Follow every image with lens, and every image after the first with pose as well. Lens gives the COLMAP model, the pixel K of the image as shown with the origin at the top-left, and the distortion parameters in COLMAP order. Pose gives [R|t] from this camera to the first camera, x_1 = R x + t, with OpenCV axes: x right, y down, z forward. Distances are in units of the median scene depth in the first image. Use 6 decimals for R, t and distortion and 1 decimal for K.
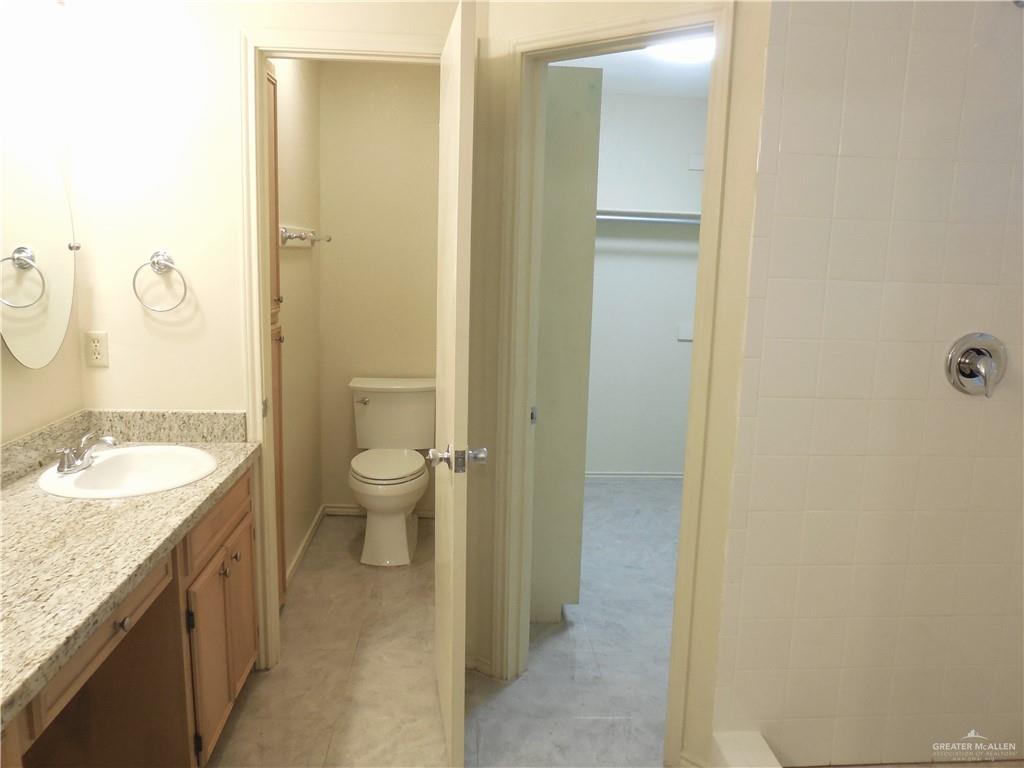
lens RADIAL K [[779.3, 0, 515.9], [0, 779.3, 389.9], [0, 0, 1]] dist [-0.050903, 0.002947]
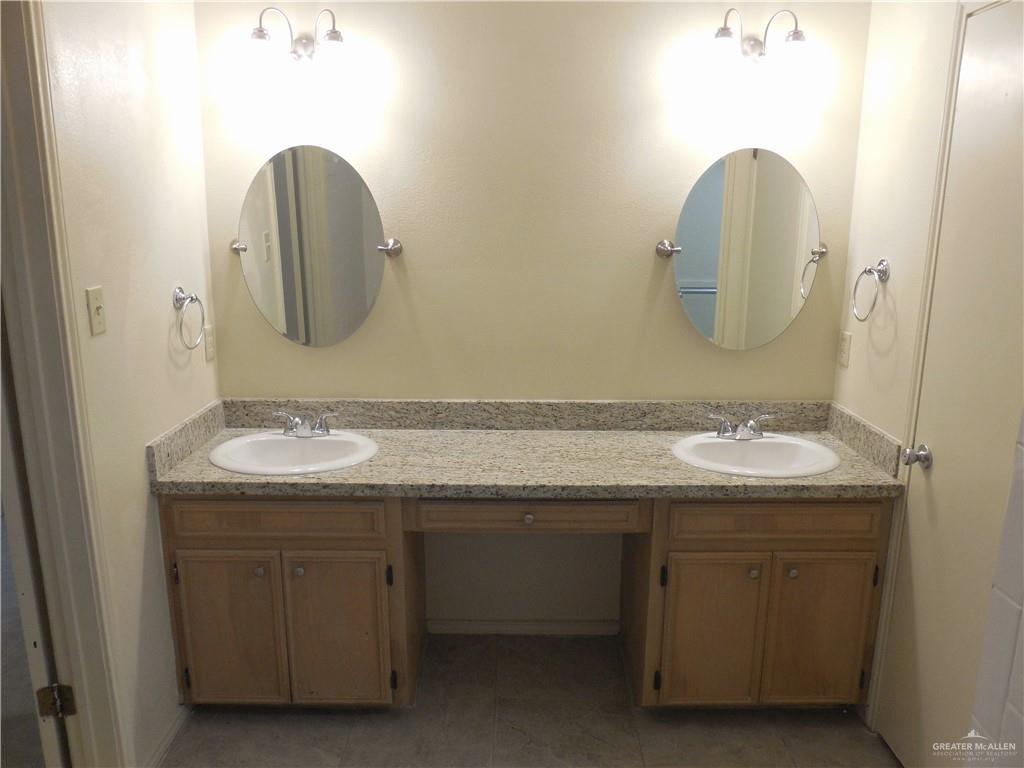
lens RADIAL K [[779.3, 0, 515.9], [0, 779.3, 389.9], [0, 0, 1]] dist [-0.050903, 0.002947]
pose [[-0.058689, 0.199543, -0.978130, 0.560290], [-0.180301, 0.961586, 0.206986, -0.143644], [0.981859, 0.188506, -0.020457, 0.616492]]
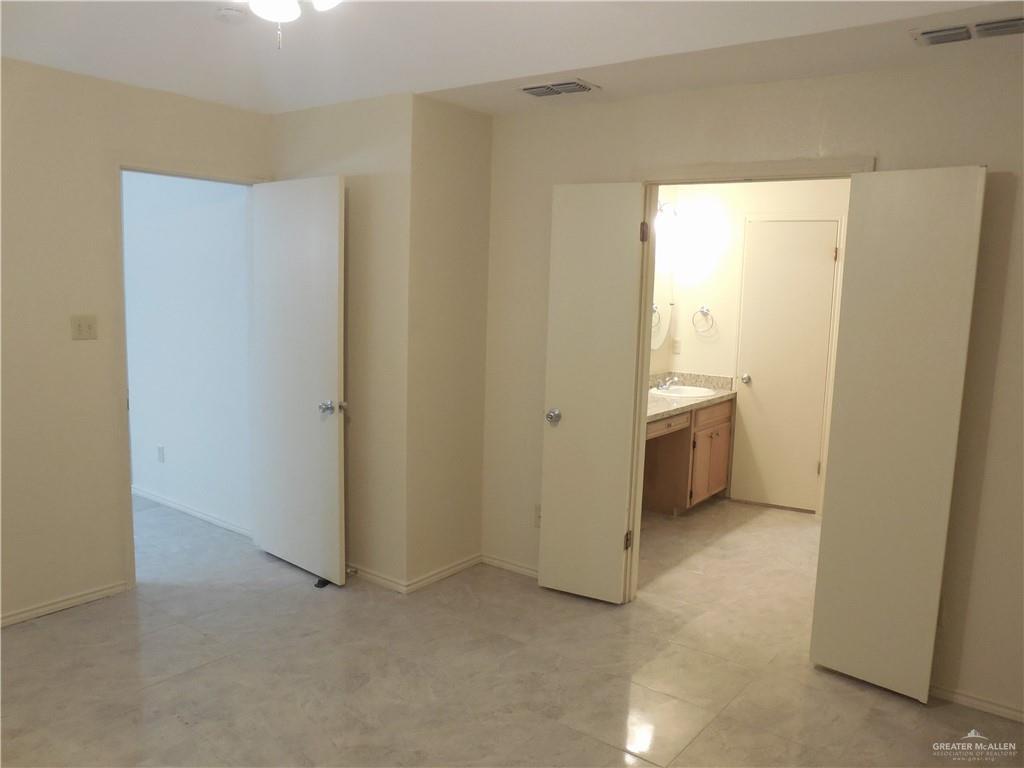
lens RADIAL K [[779.3, 0, 515.9], [0, 779.3, 389.9], [0, 0, 1]] dist [-0.050903, 0.002947]
pose [[0.752063, 0.083207, -0.653817, 0.705186], [-0.119860, 0.992724, -0.011534, 0.178054], [0.648100, 0.087041, 0.756564, -1.199584]]
